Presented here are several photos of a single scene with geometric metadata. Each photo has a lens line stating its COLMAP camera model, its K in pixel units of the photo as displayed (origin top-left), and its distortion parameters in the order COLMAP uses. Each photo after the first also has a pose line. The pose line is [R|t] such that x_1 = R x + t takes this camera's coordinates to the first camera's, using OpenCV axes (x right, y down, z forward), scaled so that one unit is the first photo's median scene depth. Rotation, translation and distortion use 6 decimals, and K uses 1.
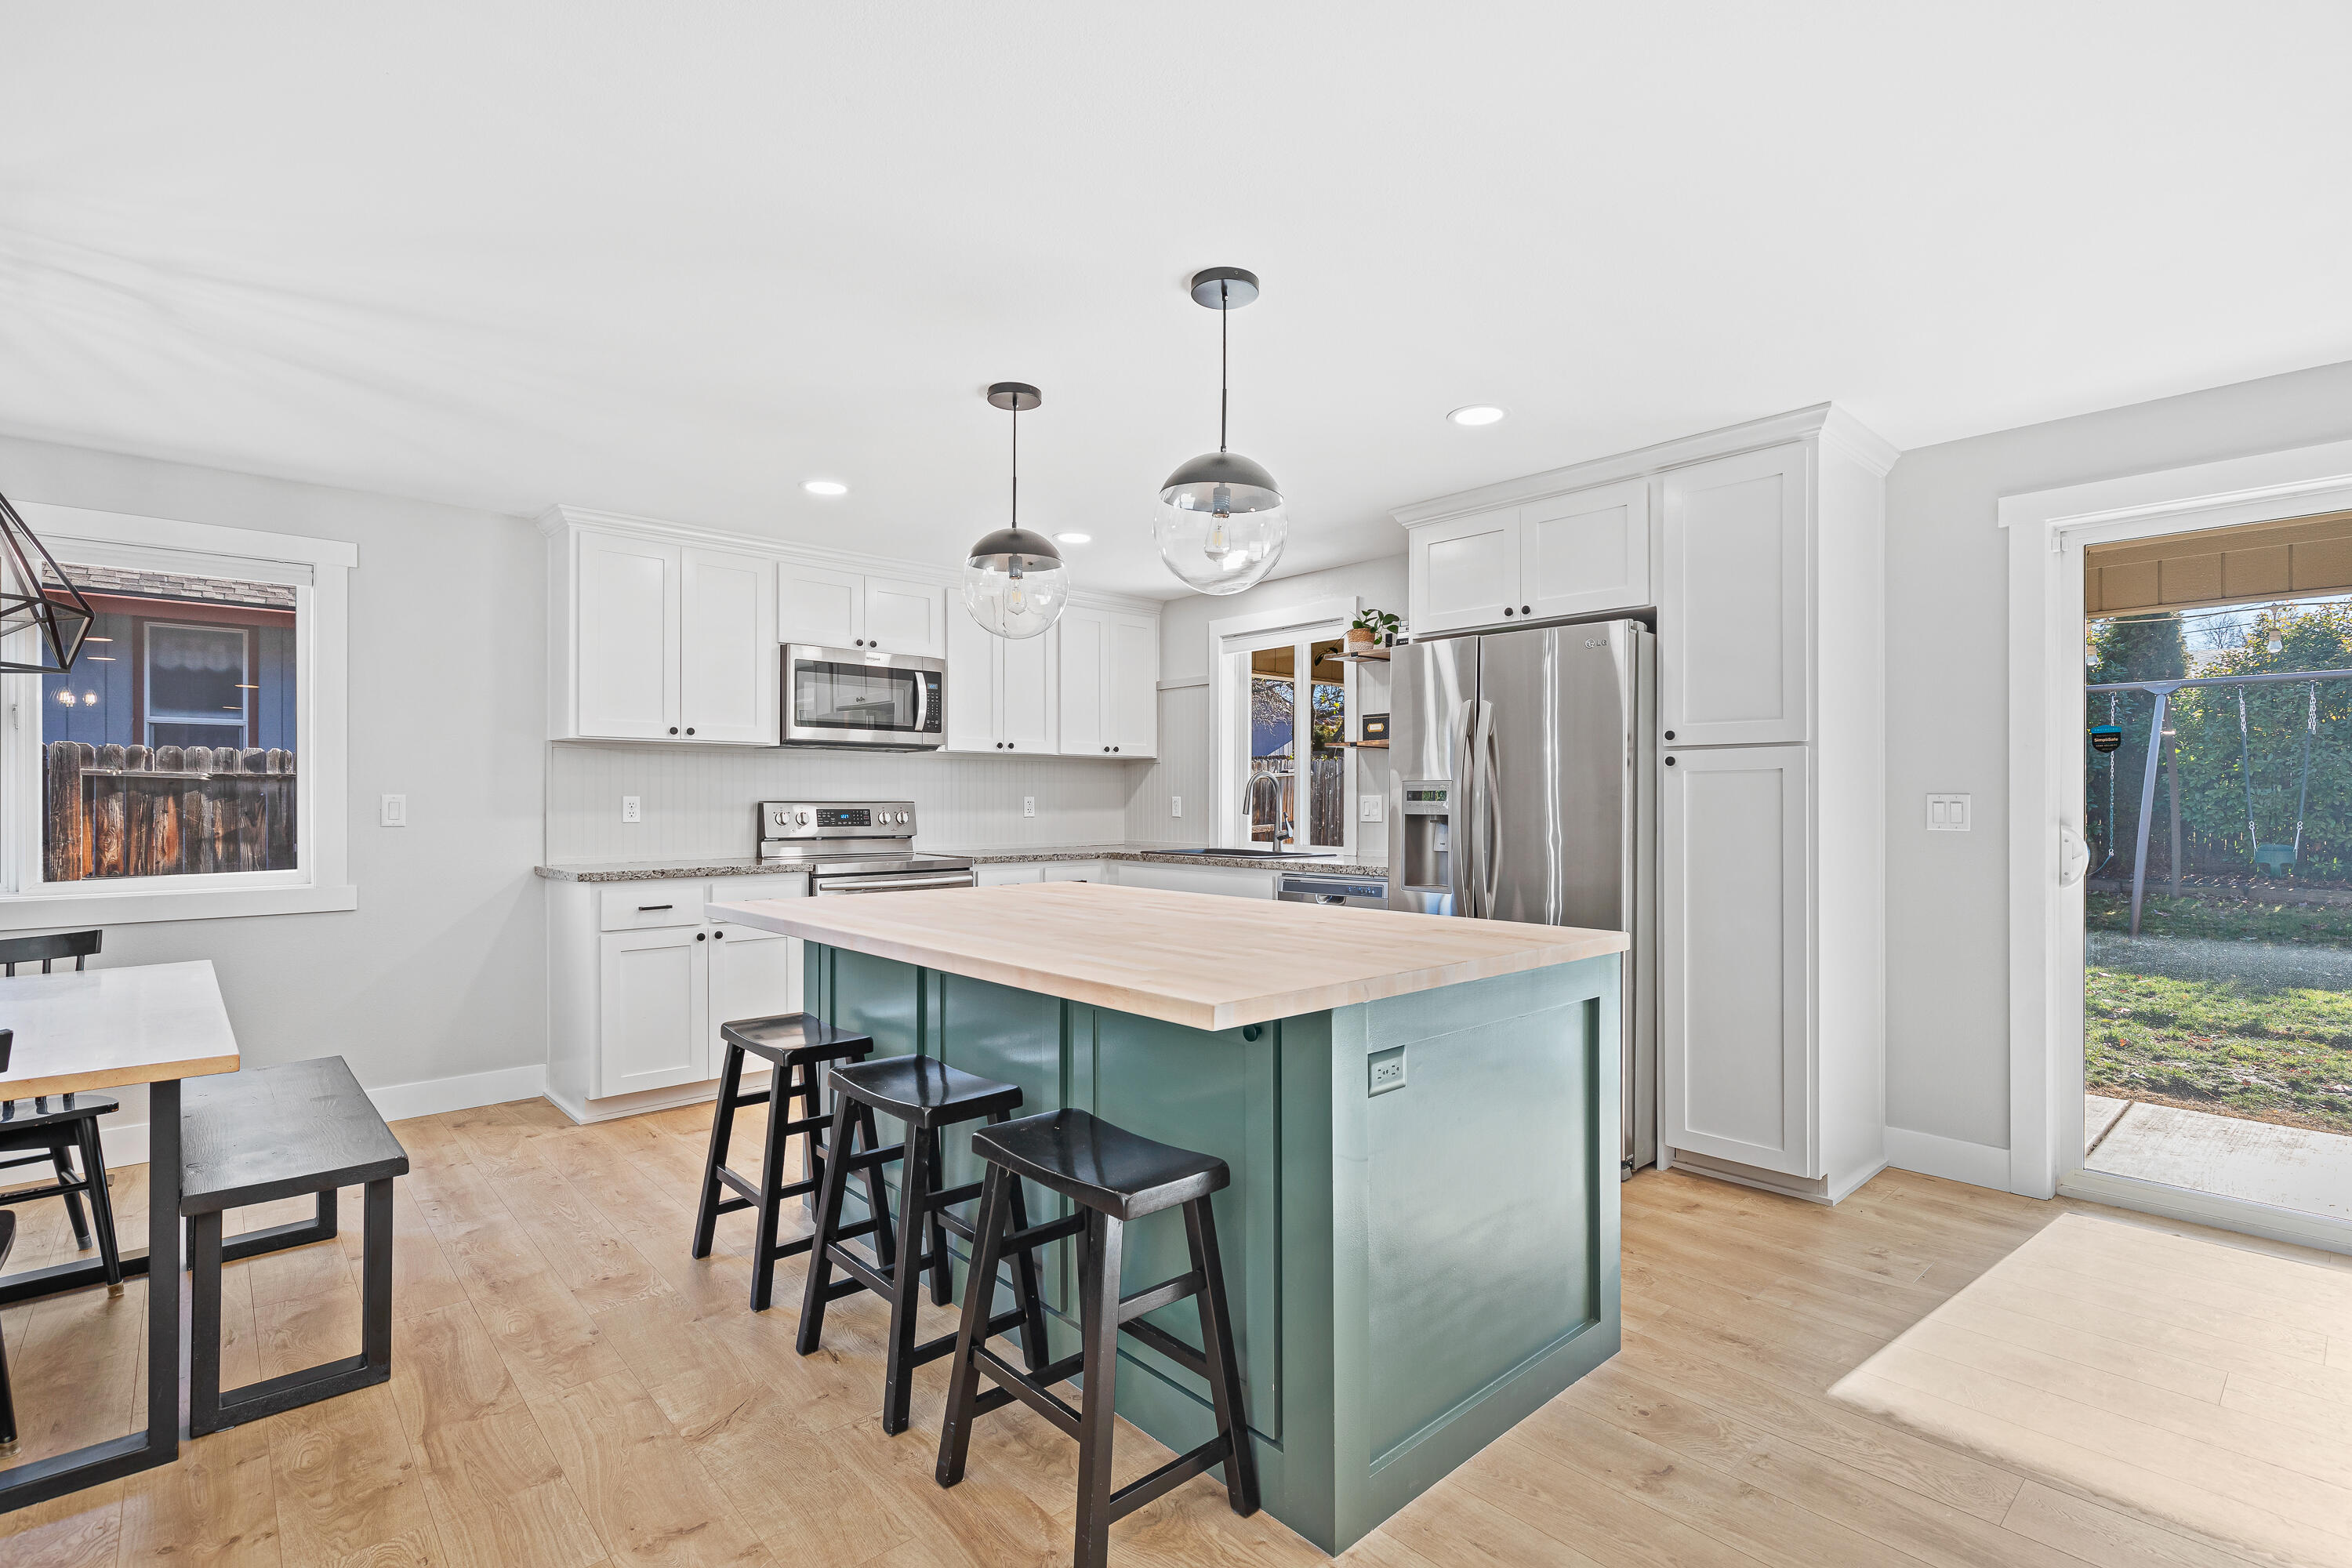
lens RADIAL K [[1075.4, 0, 1178.5], [0, 1075.4, 797.1], [0, 0, 1]] dist [0.013797, -0.000575]
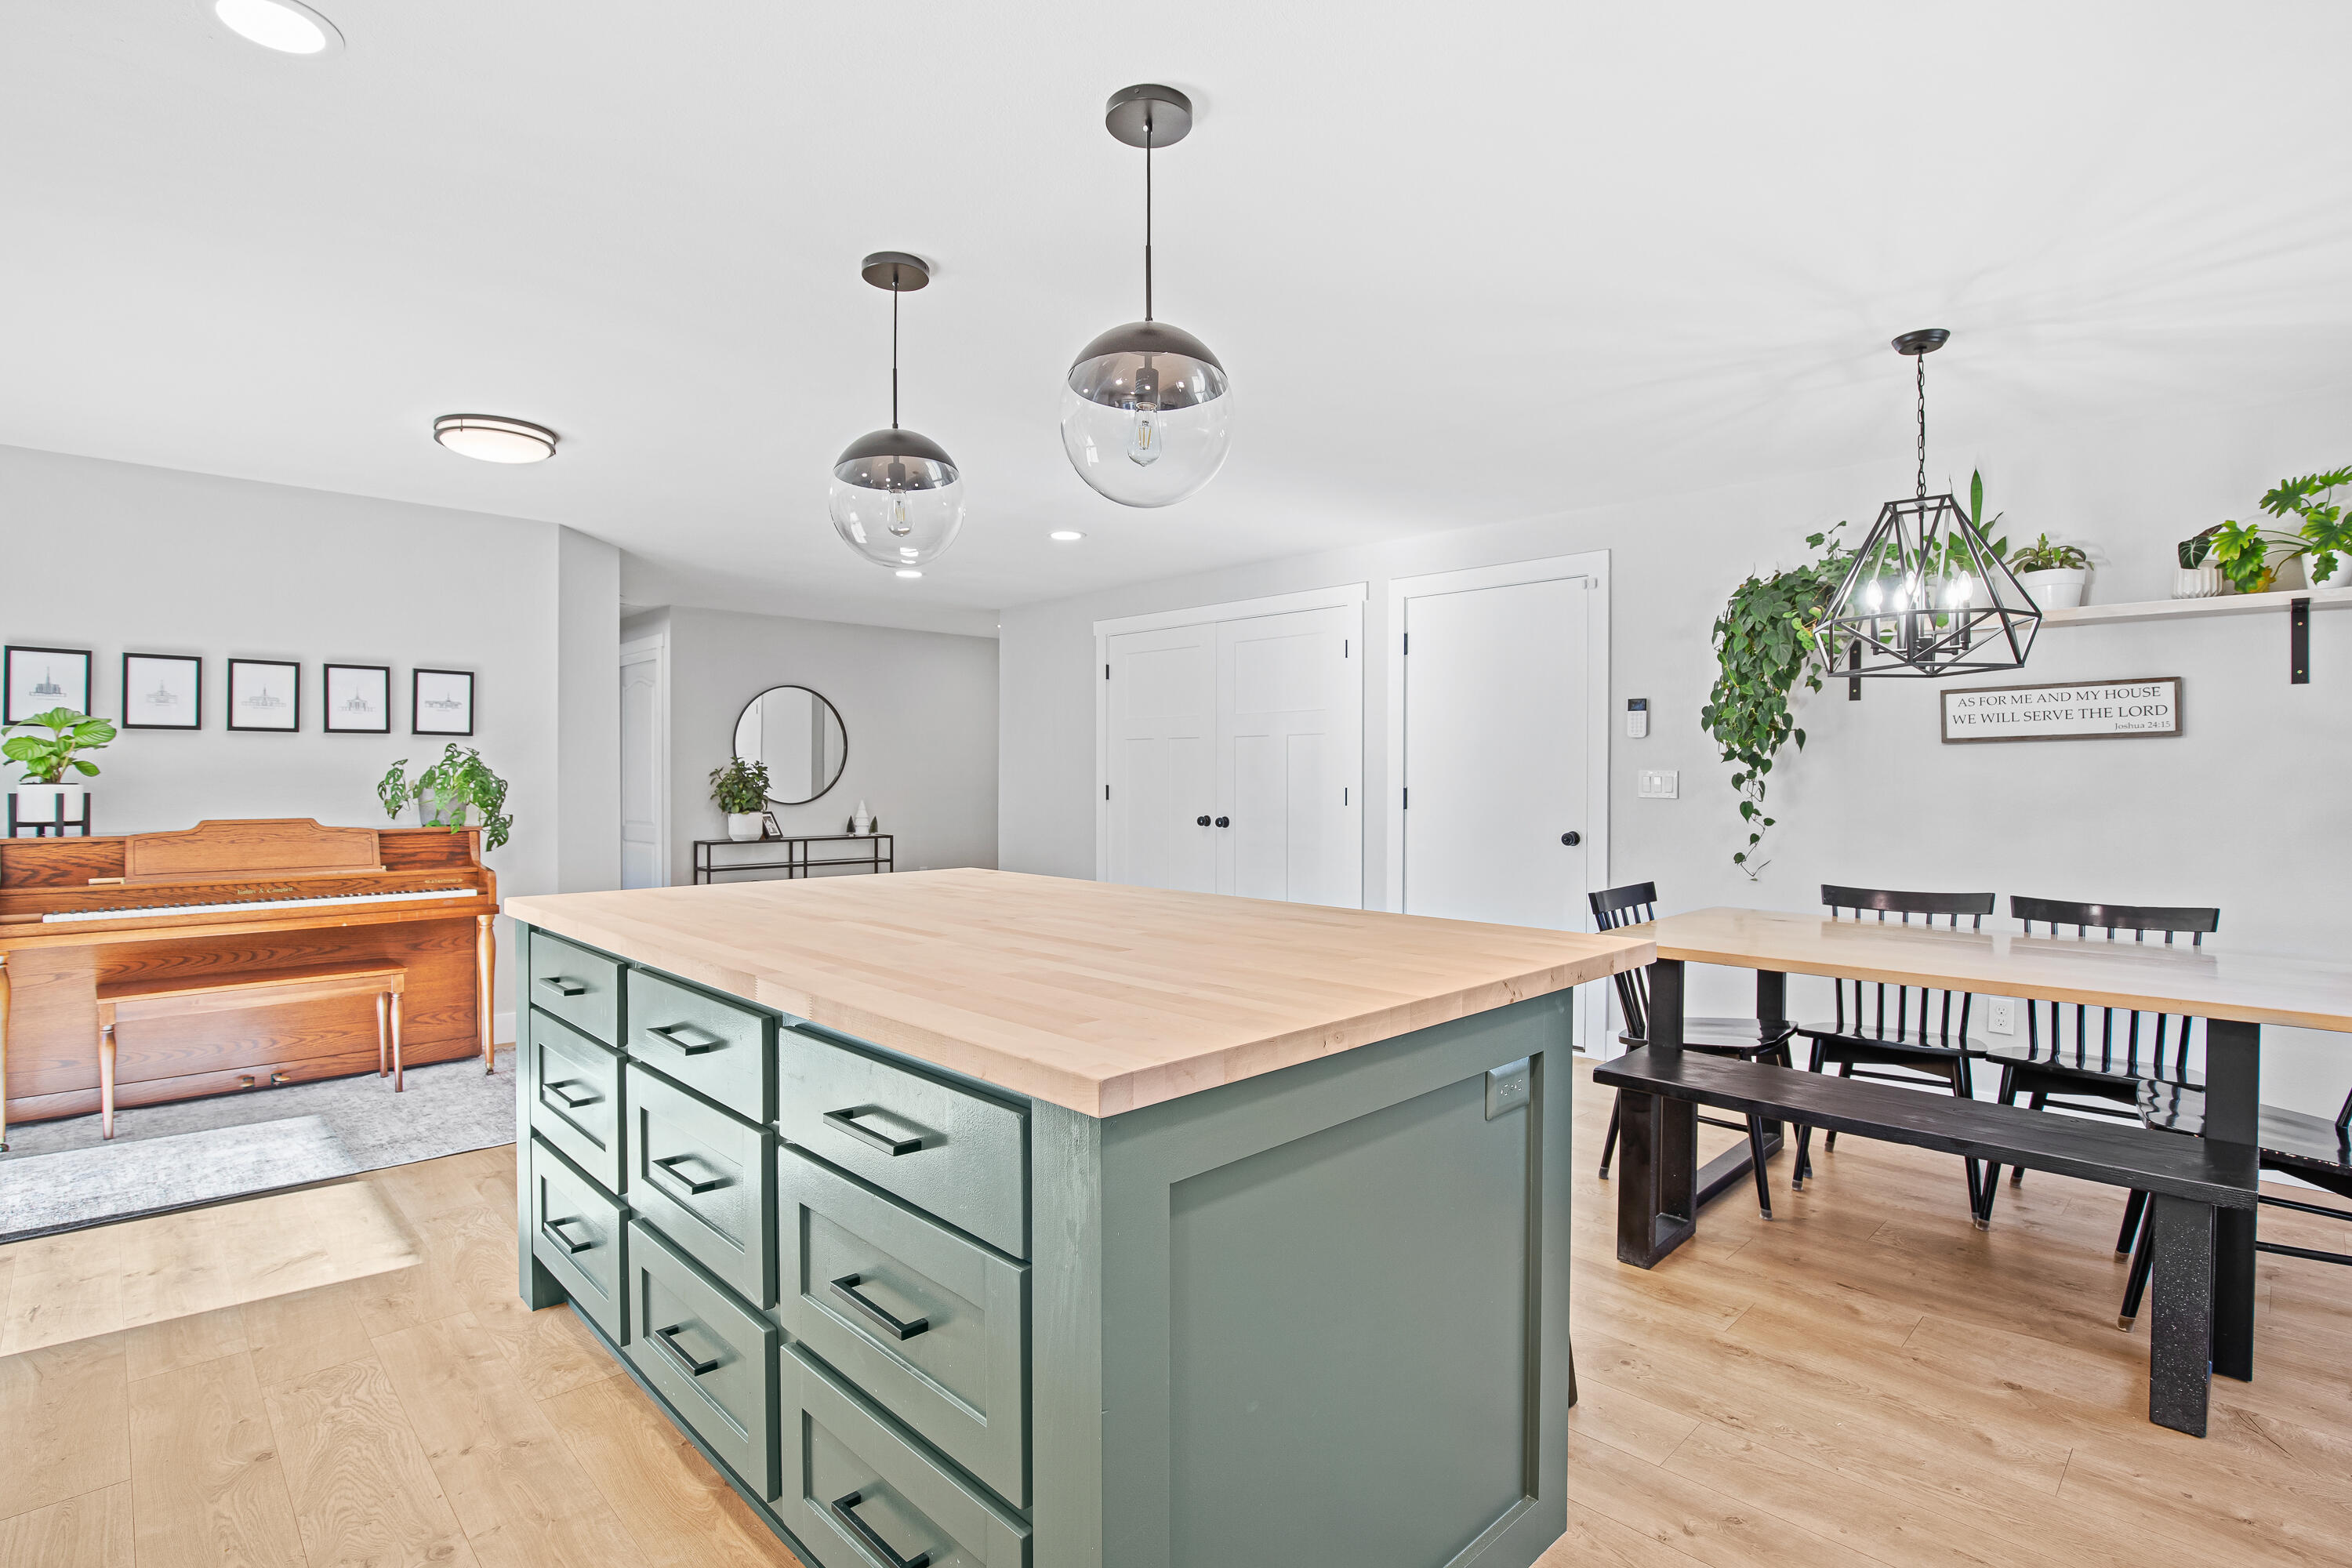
lens RADIAL K [[1111.8, 0, 1197.9], [0, 1111.8, 772.8], [0, 0, 1]] dist [-0.032262, -0.000015]
pose [[-0.998520, -0.003644, -0.054257, -0.109382], [-0.003367, 0.999981, -0.005201, 0.005571], [0.054275, -0.005010, -0.998513, 1.212044]]
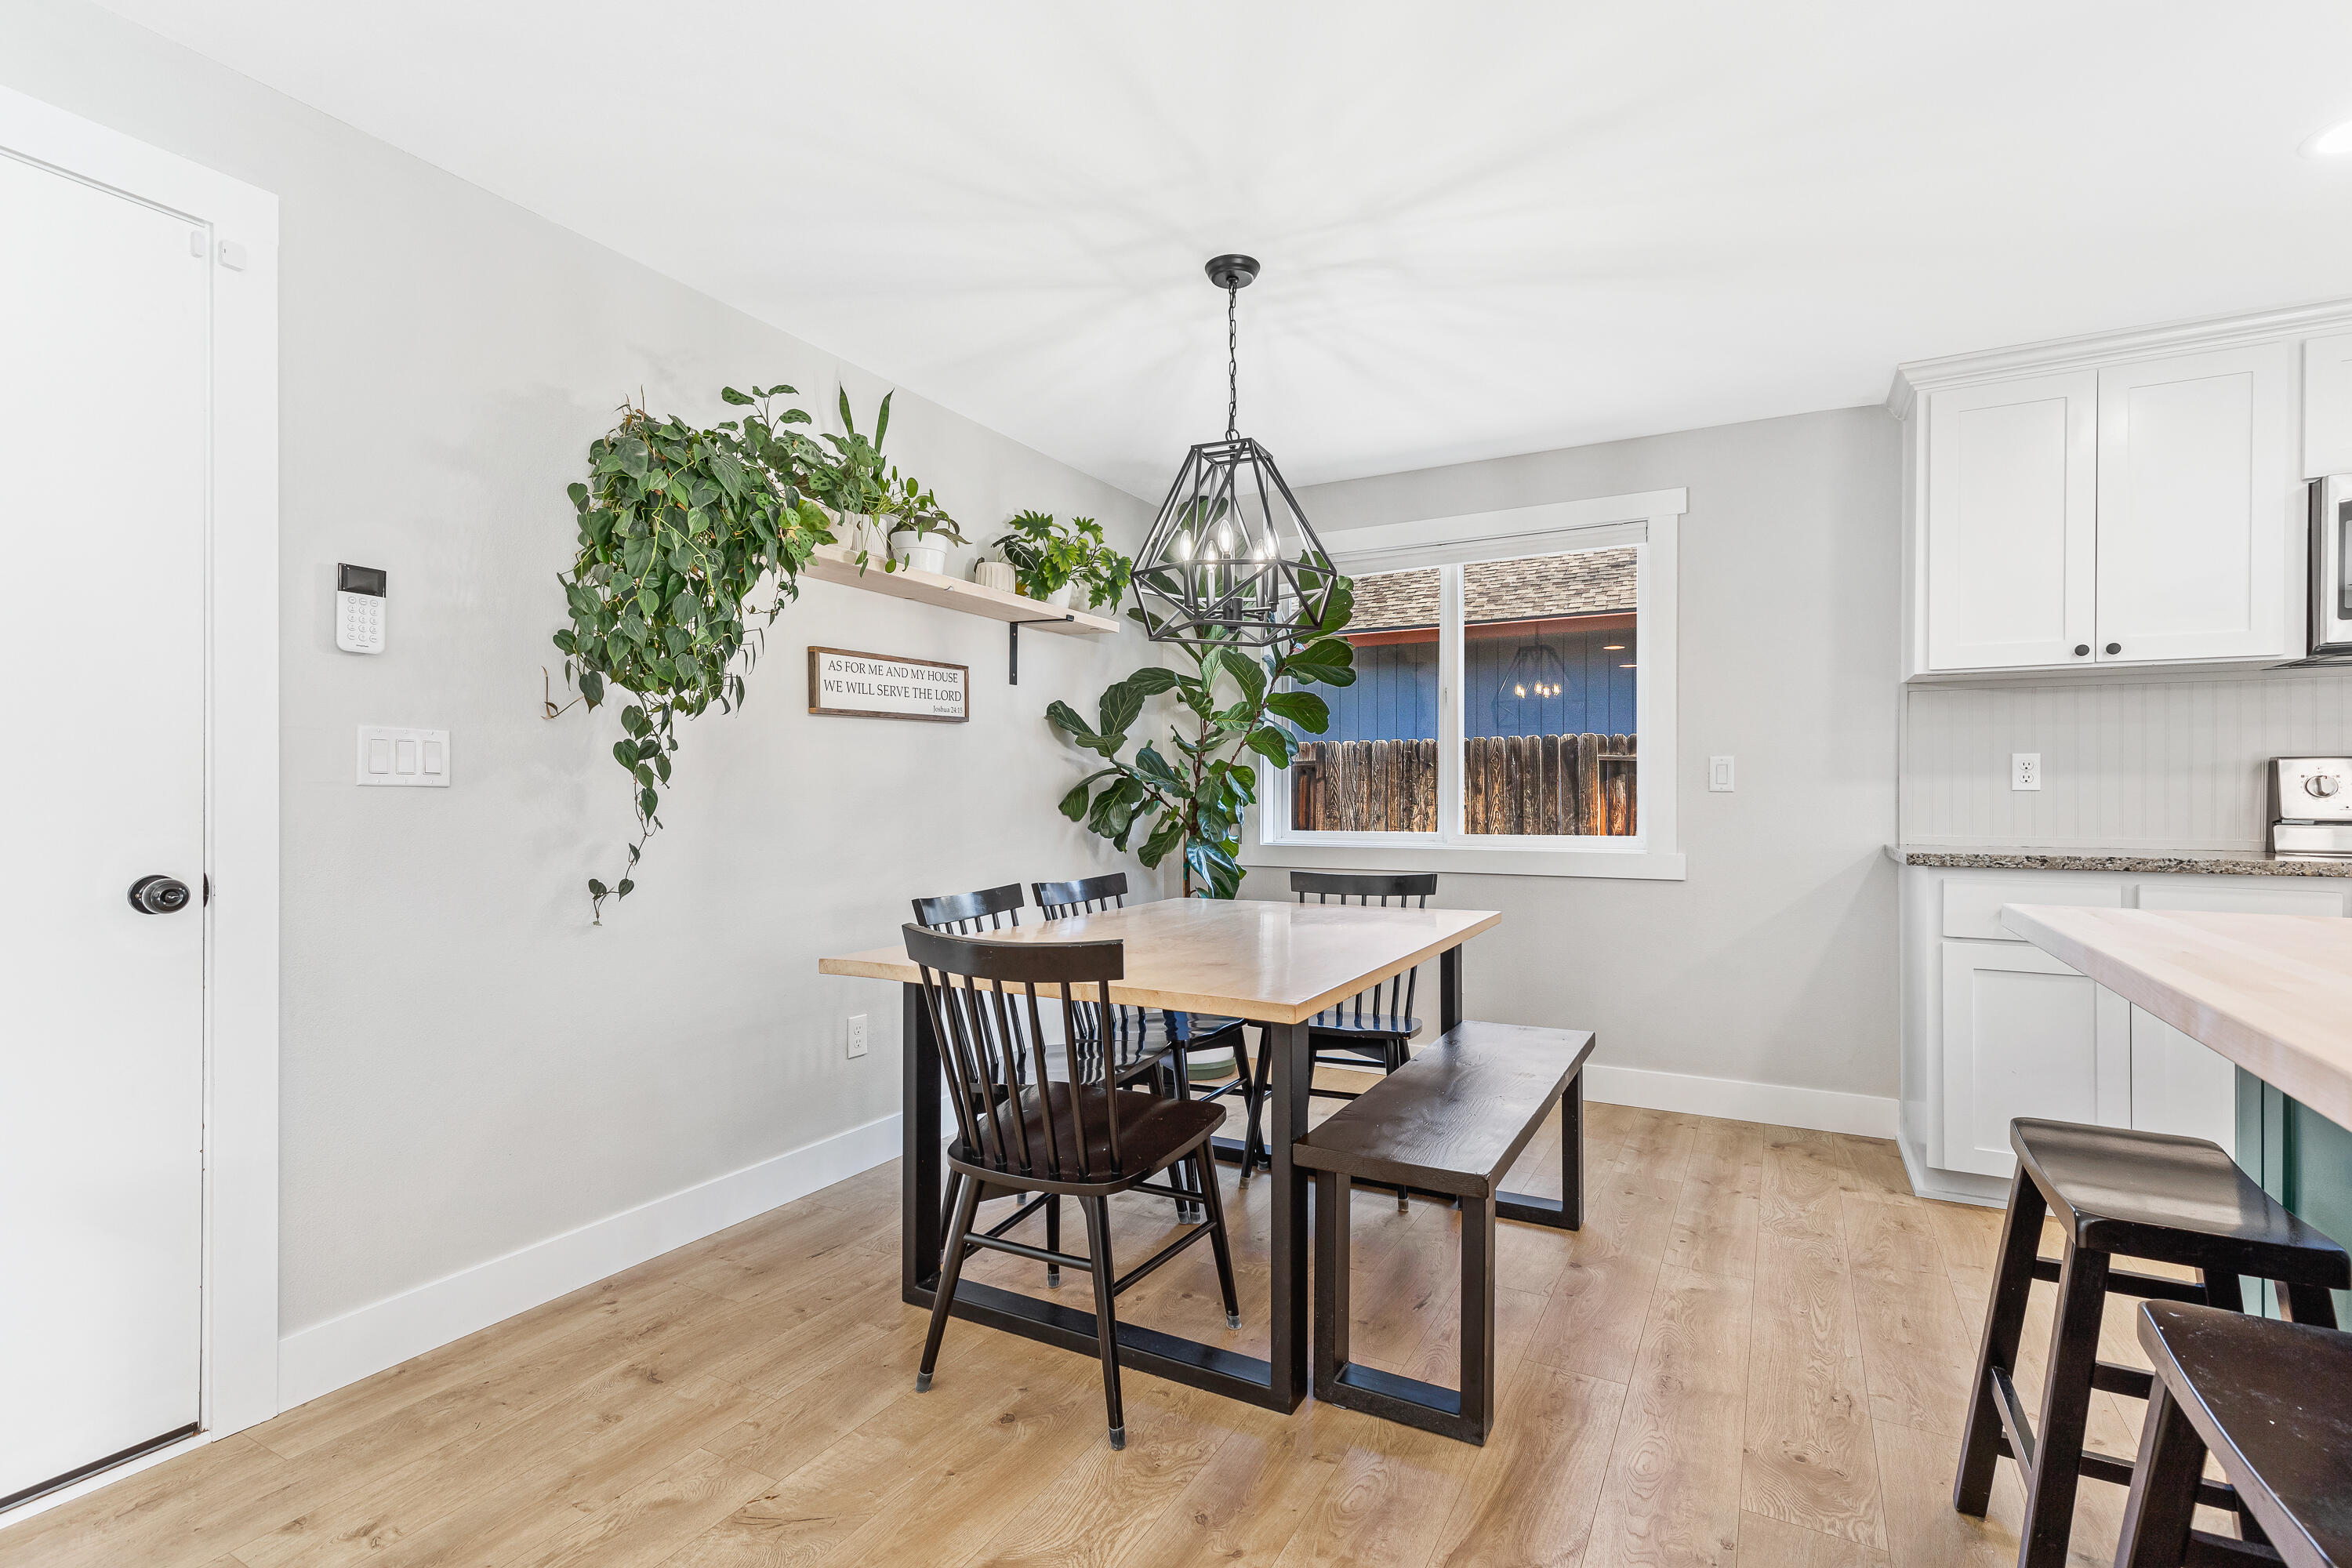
lens RADIAL K [[1076.2, 0, 1176.6], [0, 1076.2, 792.4], [0, 0, 1]] dist [0.000220, -0.000409]
pose [[0.322664, -0.000465, -0.946513, -0.023504], [0.002153, 0.999998, 0.000243, 0.027658], [0.946511, -0.002116, 0.322664, 0.291184]]
